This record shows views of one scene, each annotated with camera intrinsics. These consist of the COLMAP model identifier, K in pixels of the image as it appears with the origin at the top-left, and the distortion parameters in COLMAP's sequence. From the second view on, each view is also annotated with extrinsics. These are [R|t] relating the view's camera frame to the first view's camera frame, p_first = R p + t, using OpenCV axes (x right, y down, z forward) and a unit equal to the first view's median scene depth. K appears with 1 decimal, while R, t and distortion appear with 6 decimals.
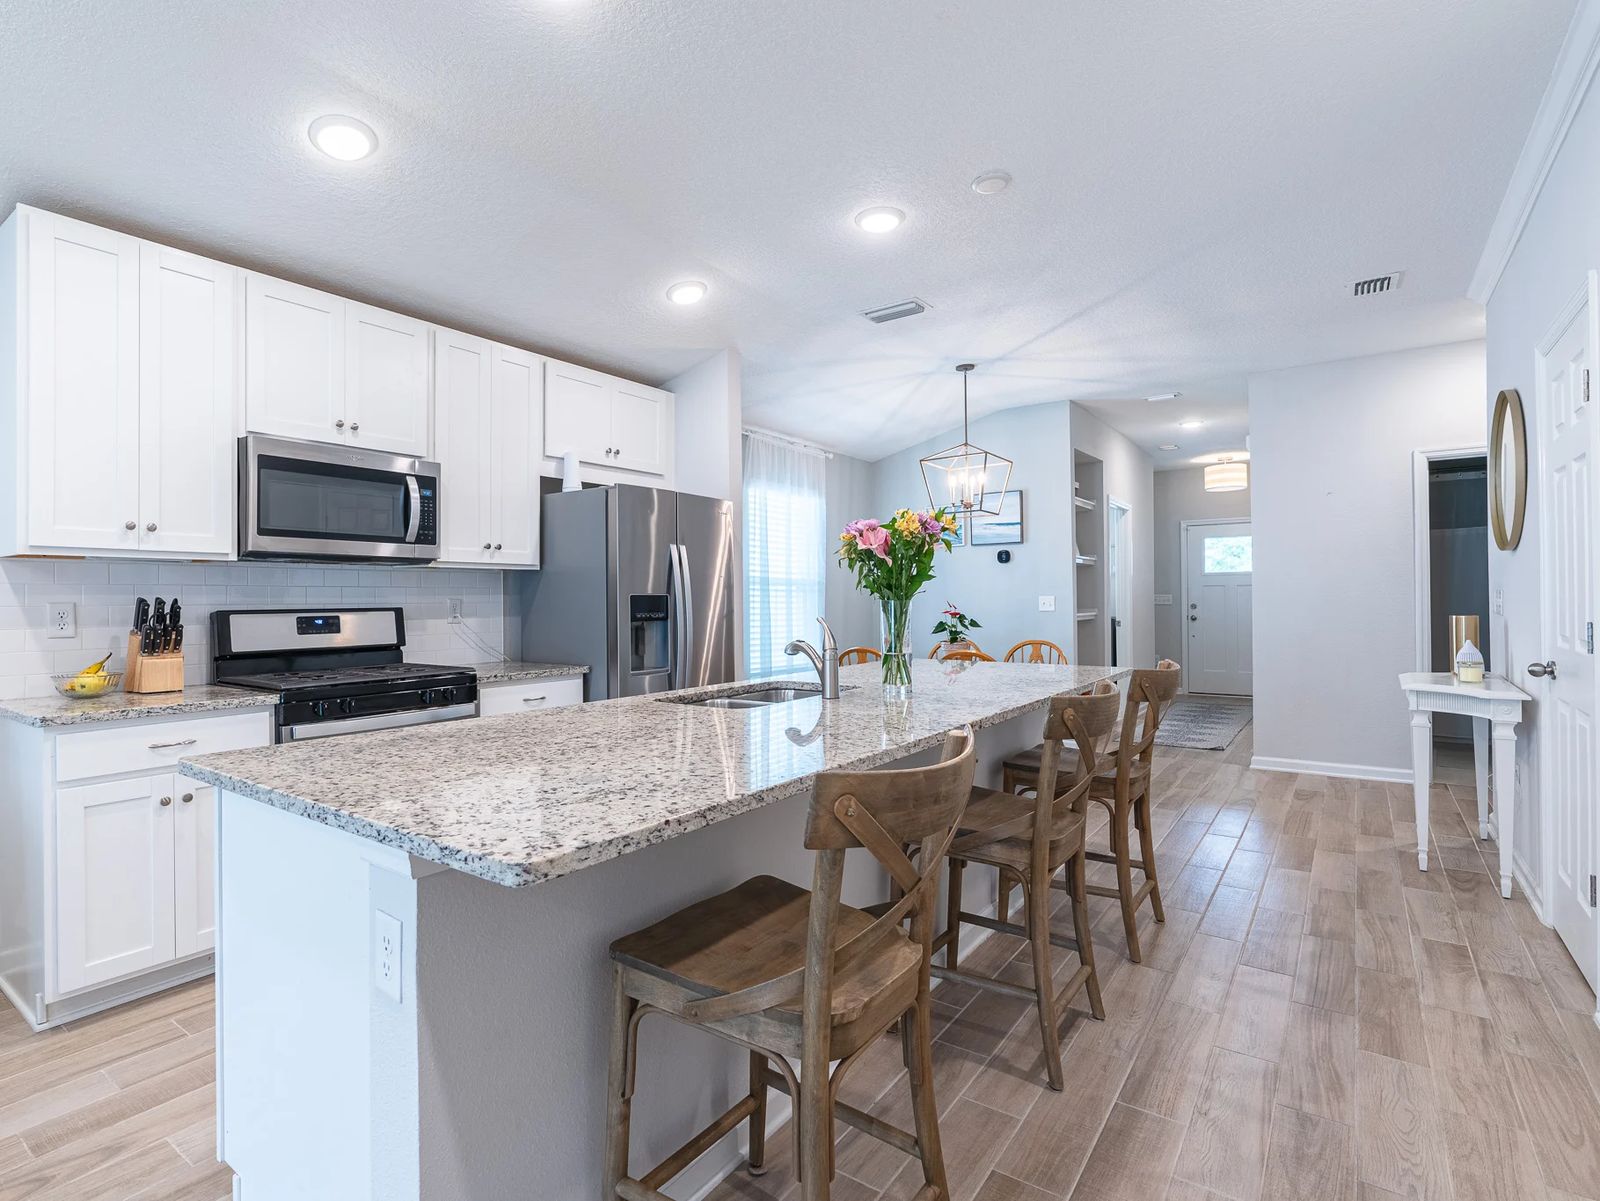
lens RADIAL K [[777.3, 0, 801.7], [0, 777.3, 603.3], [0, 0, 1]] dist [0.001865, 0.000299]
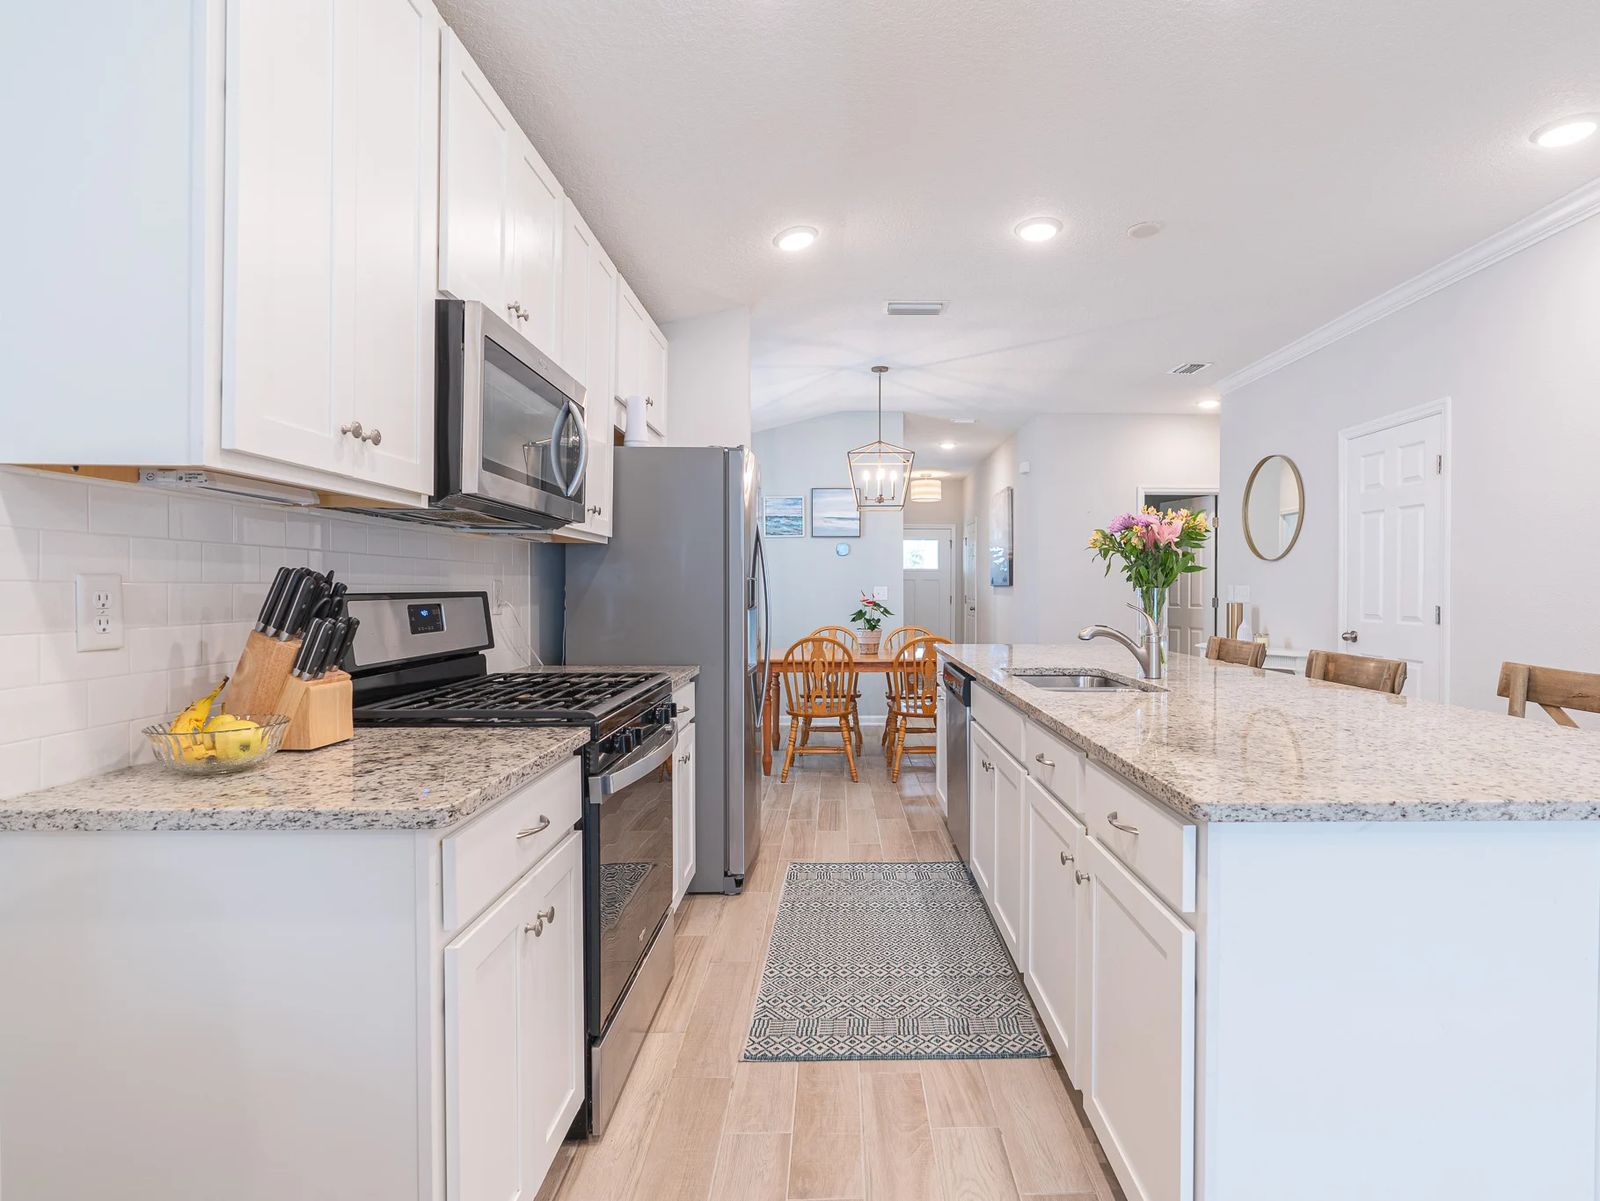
lens RADIAL K [[777.3, 0, 804.5], [0, 777.3, 595.4], [0, 0, 1]] dist [0.001865, 0.000299]
pose [[0.803367, 0.005472, 0.595459, -0.730378], [-0.005994, 0.999981, -0.001102, 0.008207], [-0.595454, -0.002683, 0.803385, 0.311565]]
